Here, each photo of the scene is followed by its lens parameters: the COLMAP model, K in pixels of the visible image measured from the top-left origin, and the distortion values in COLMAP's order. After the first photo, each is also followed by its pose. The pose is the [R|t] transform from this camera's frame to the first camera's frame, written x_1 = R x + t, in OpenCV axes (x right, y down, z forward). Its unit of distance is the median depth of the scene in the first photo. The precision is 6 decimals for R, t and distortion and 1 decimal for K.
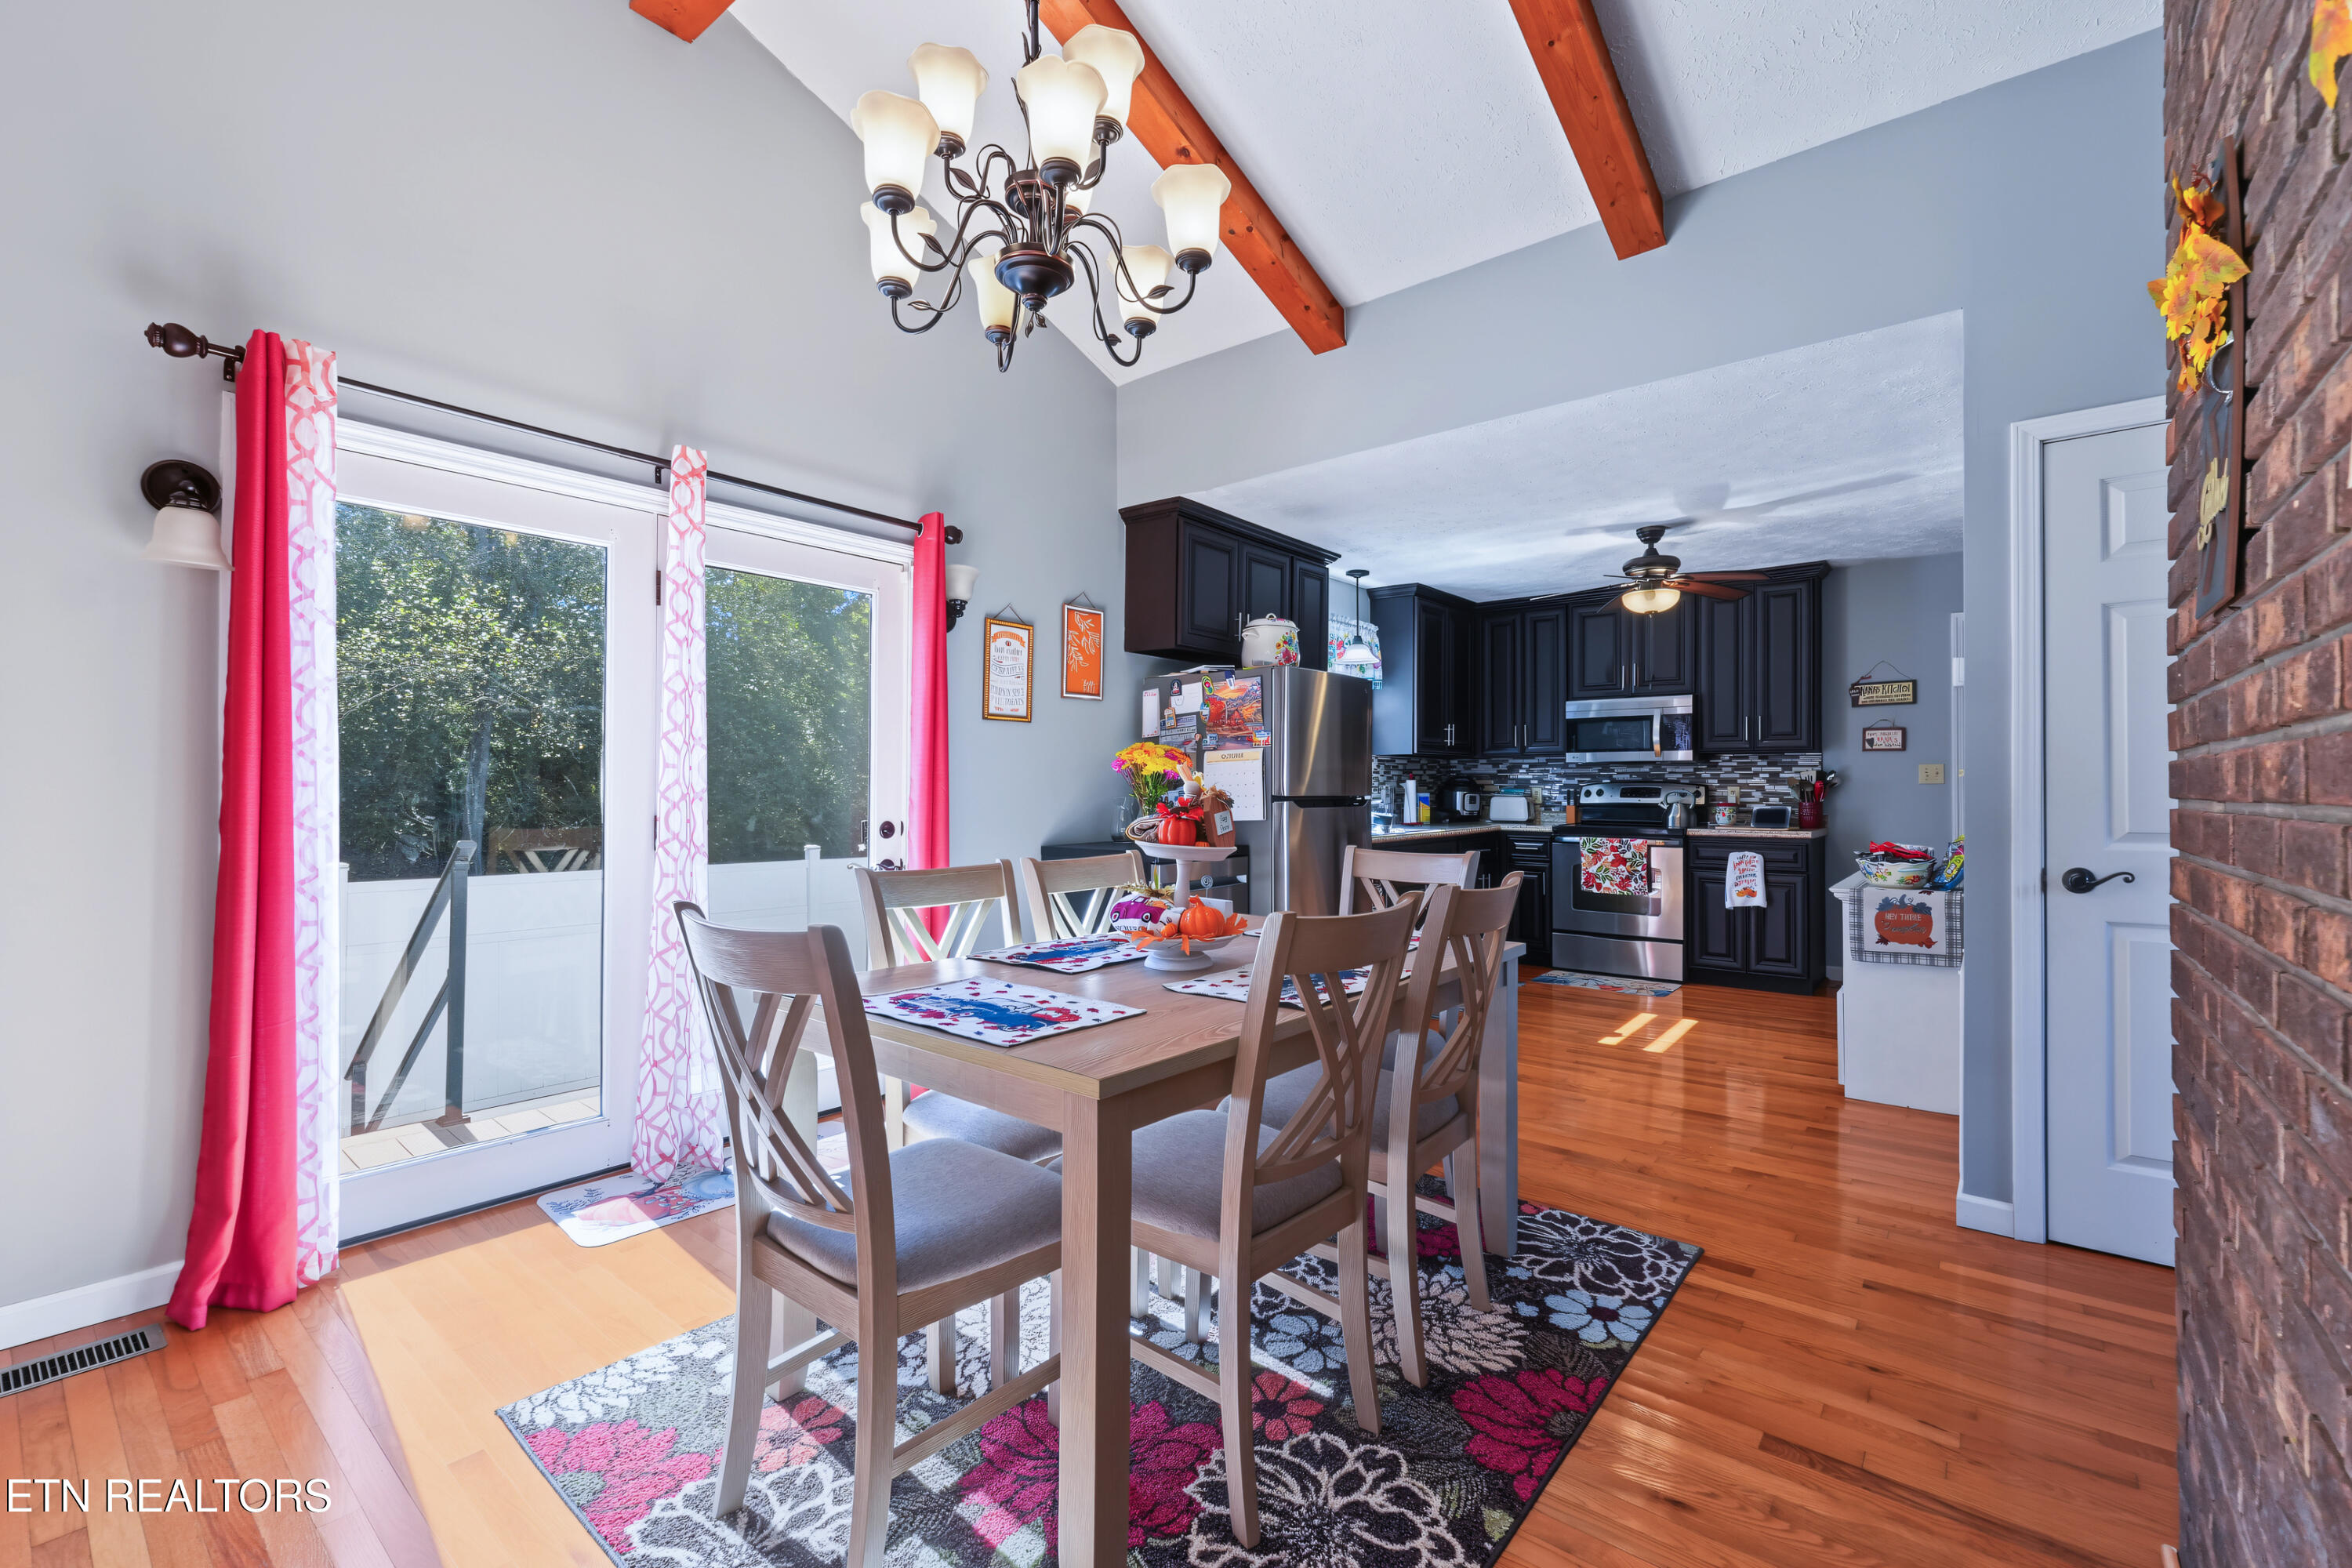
lens RADIAL K [[998.4, 0, 1169.3], [0, 998.4, 779.6], [0, 0, 1]] dist [-0.001530, 0.000066]
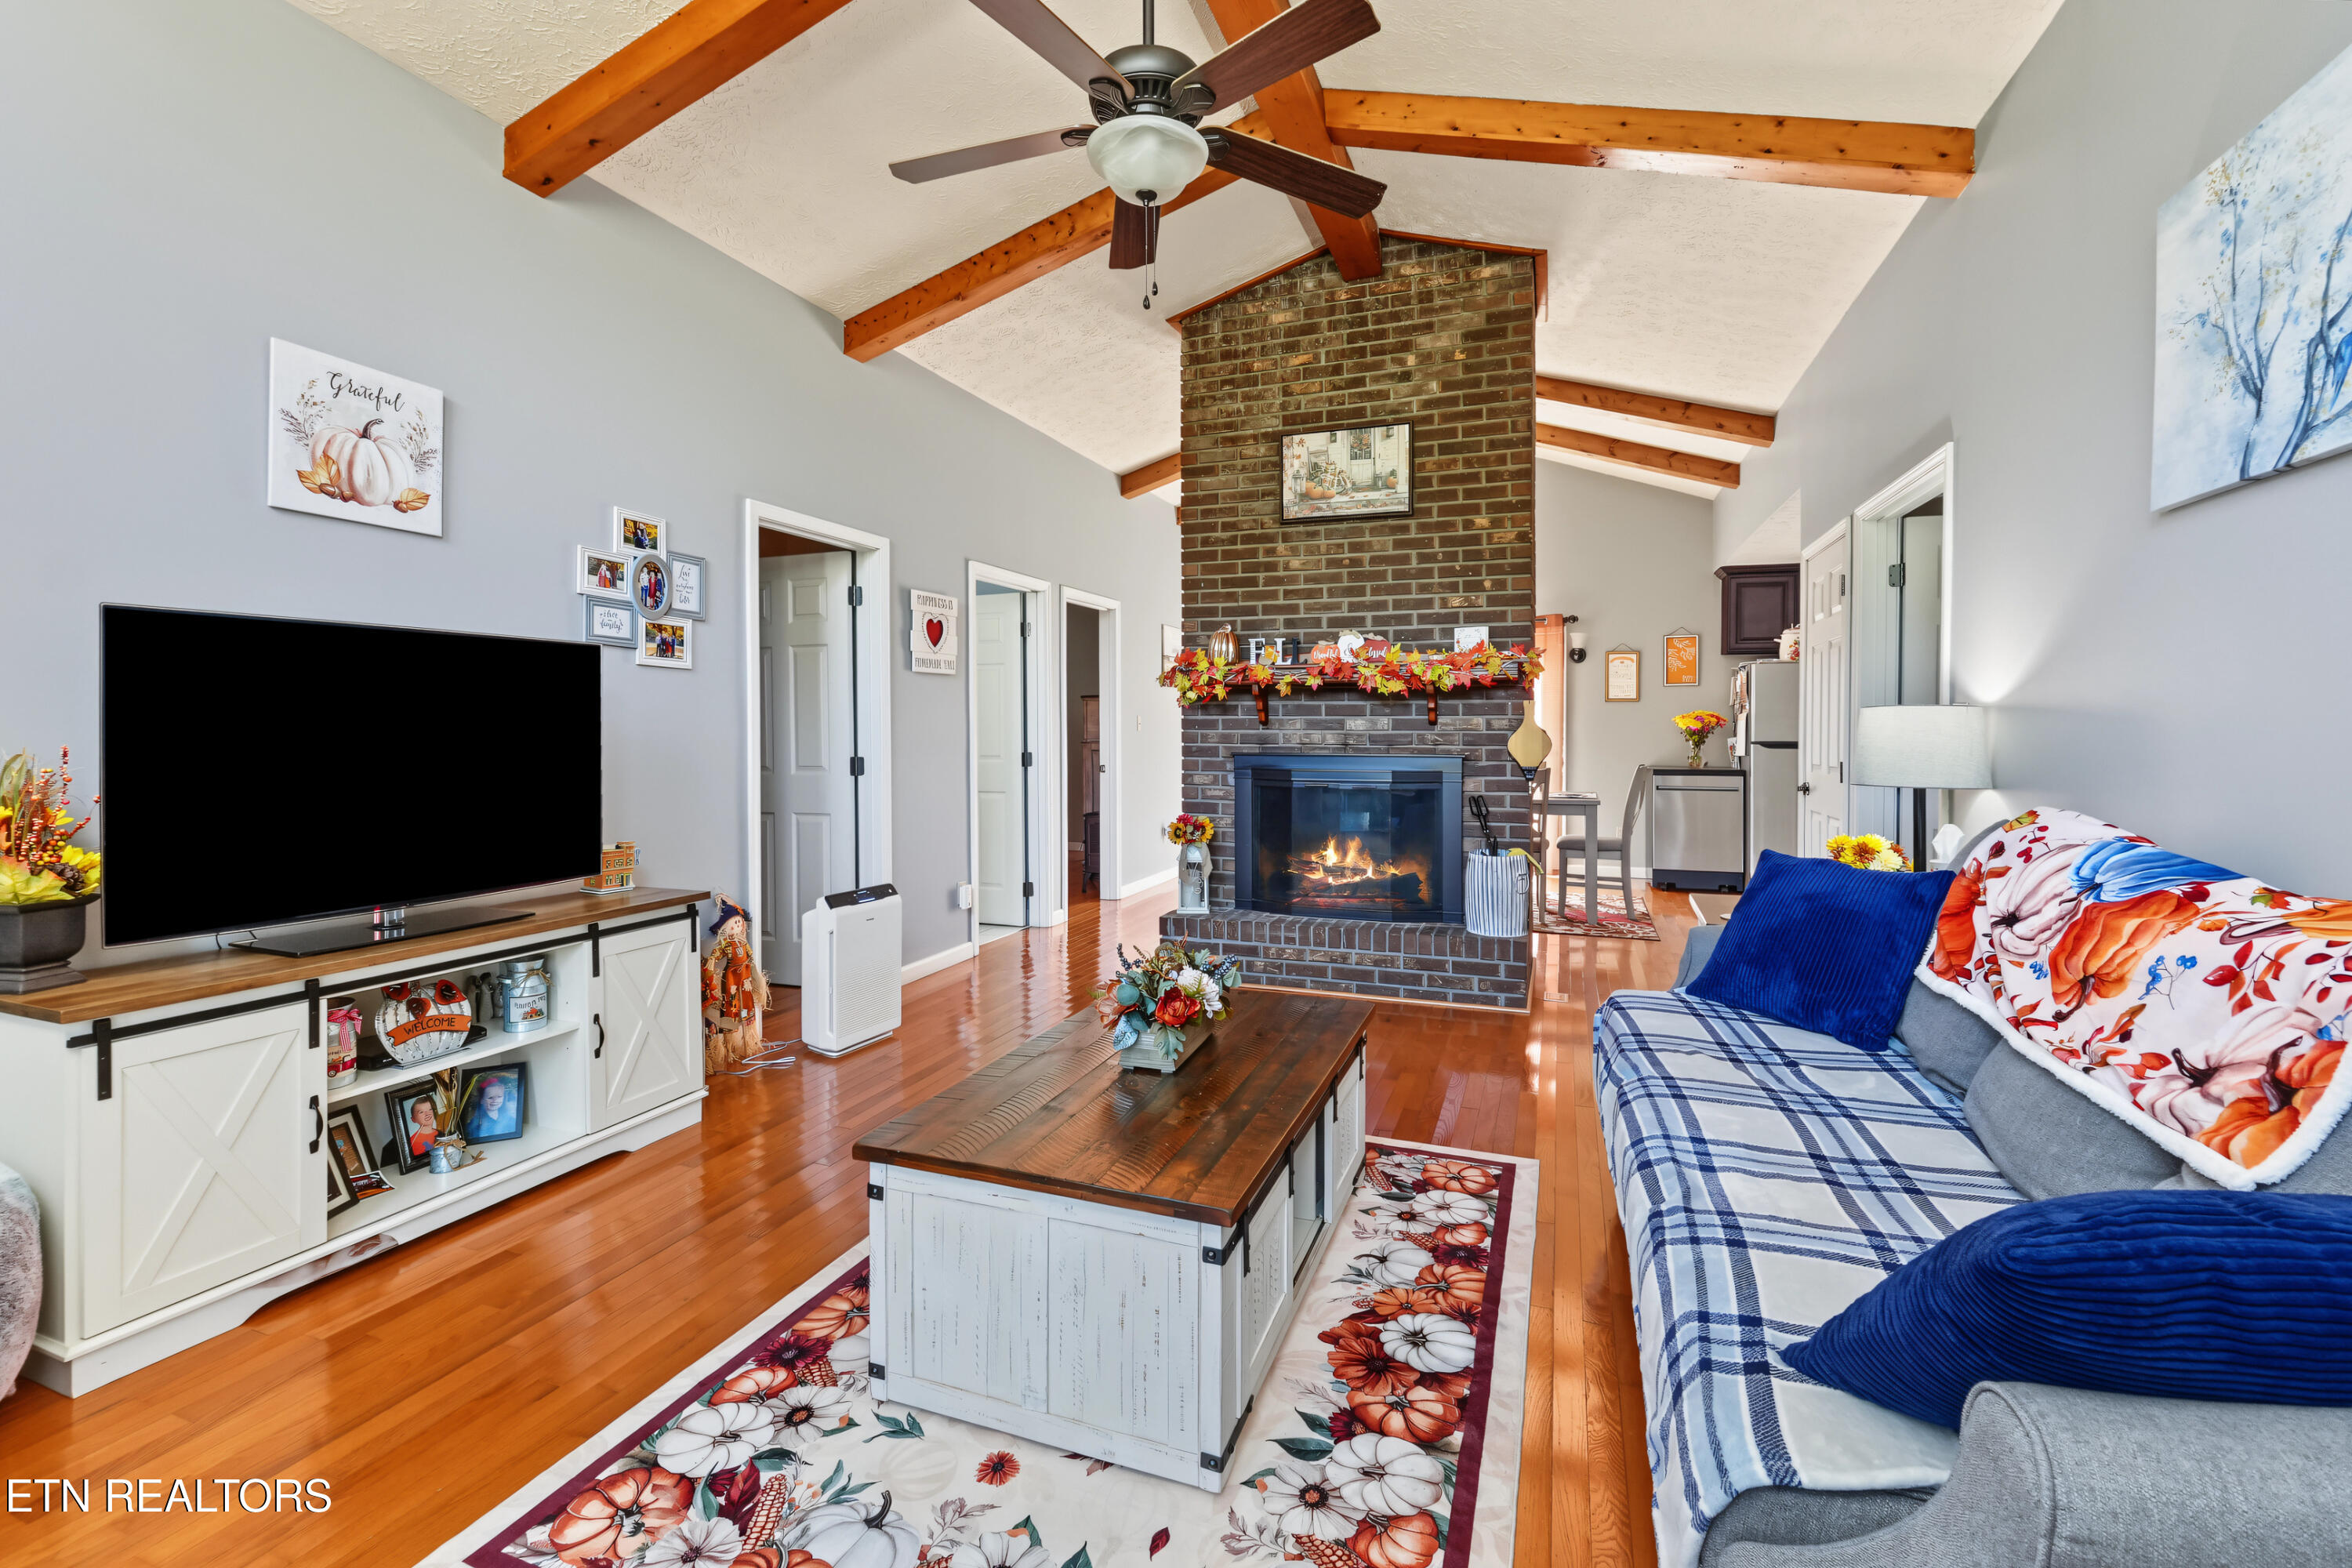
lens RADIAL K [[1004.1, 0, 1180.3], [0, 1004.1, 740.0], [0, 0, 1]] dist [-0.000687, -0.000369]
pose [[0.324507, 0.013431, -0.945788, 1.384904], [0.008507, 0.999817, 0.017118, -0.023237], [0.945845, -0.013601, 0.324333, -0.456302]]
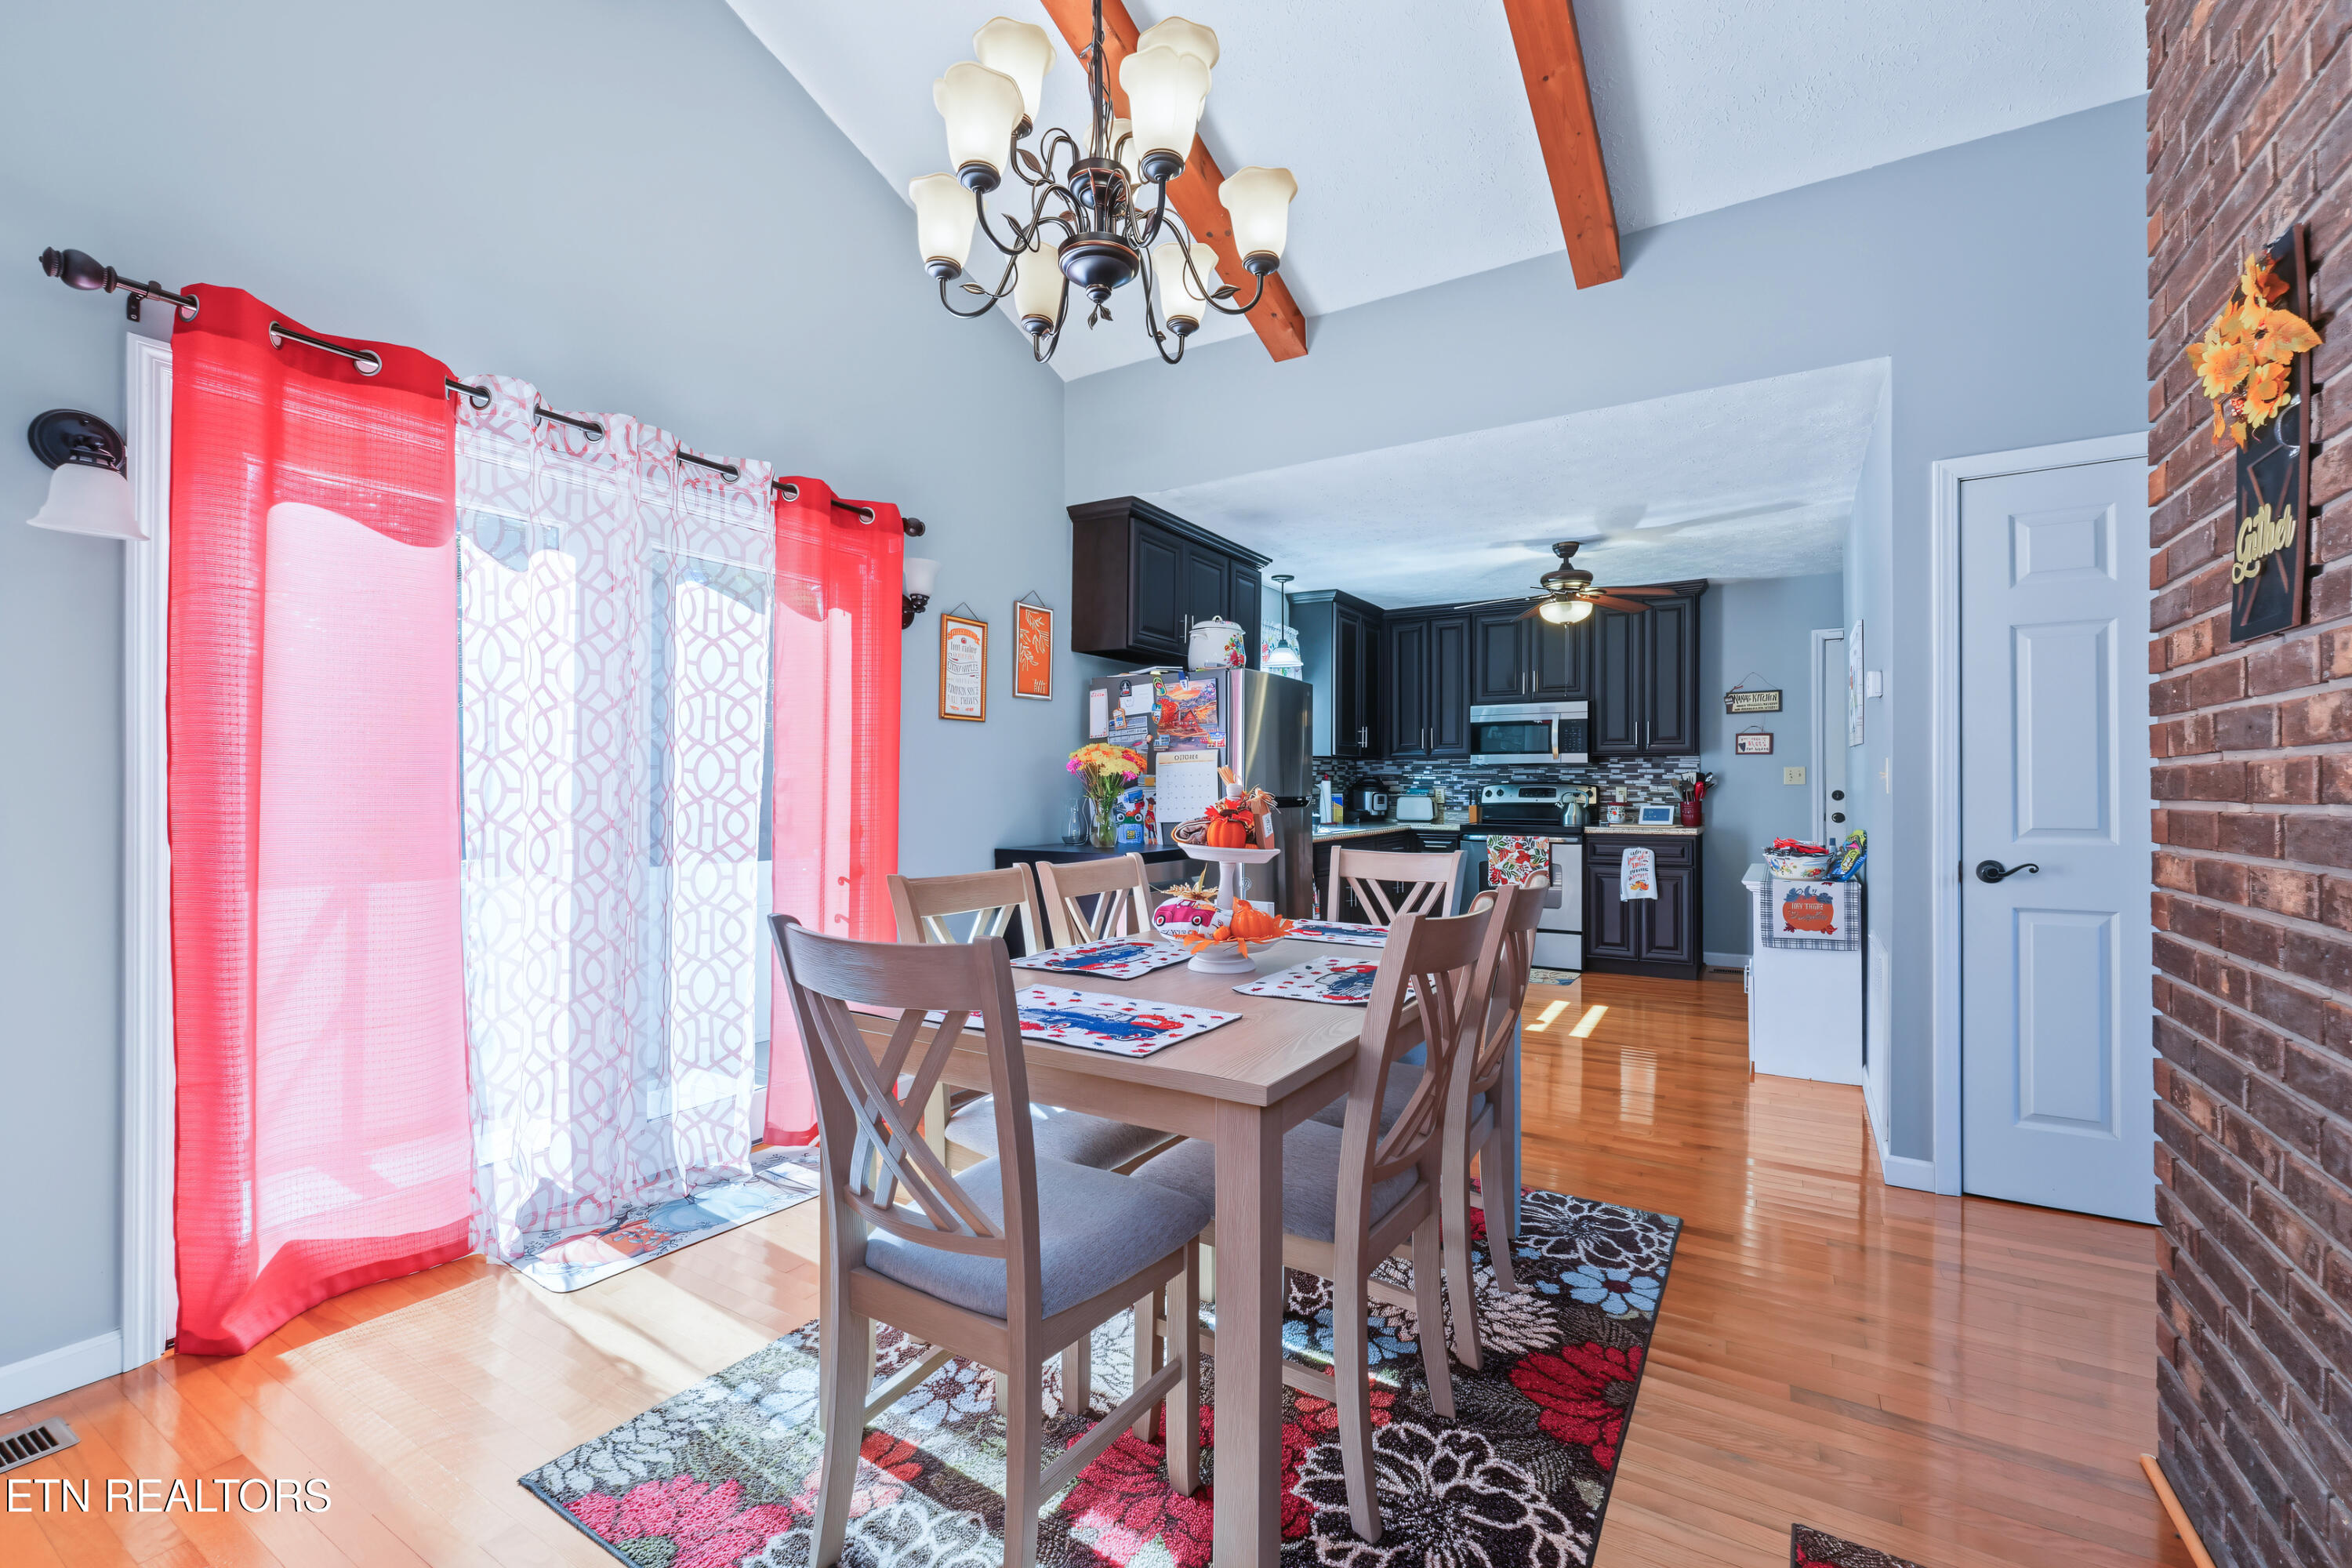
lens RADIAL K [[996.3, 0, 1170.3], [0, 996.3, 782.8], [0, 0, 1]] dist [-0.001631, -0.000422]
pose [[0.990222, -0.000318, 0.139499, -0.093774], [-0.000106, 0.999995, 0.003028, -0.001215], [-0.139499, -0.003013, 0.990218, 0.011063]]
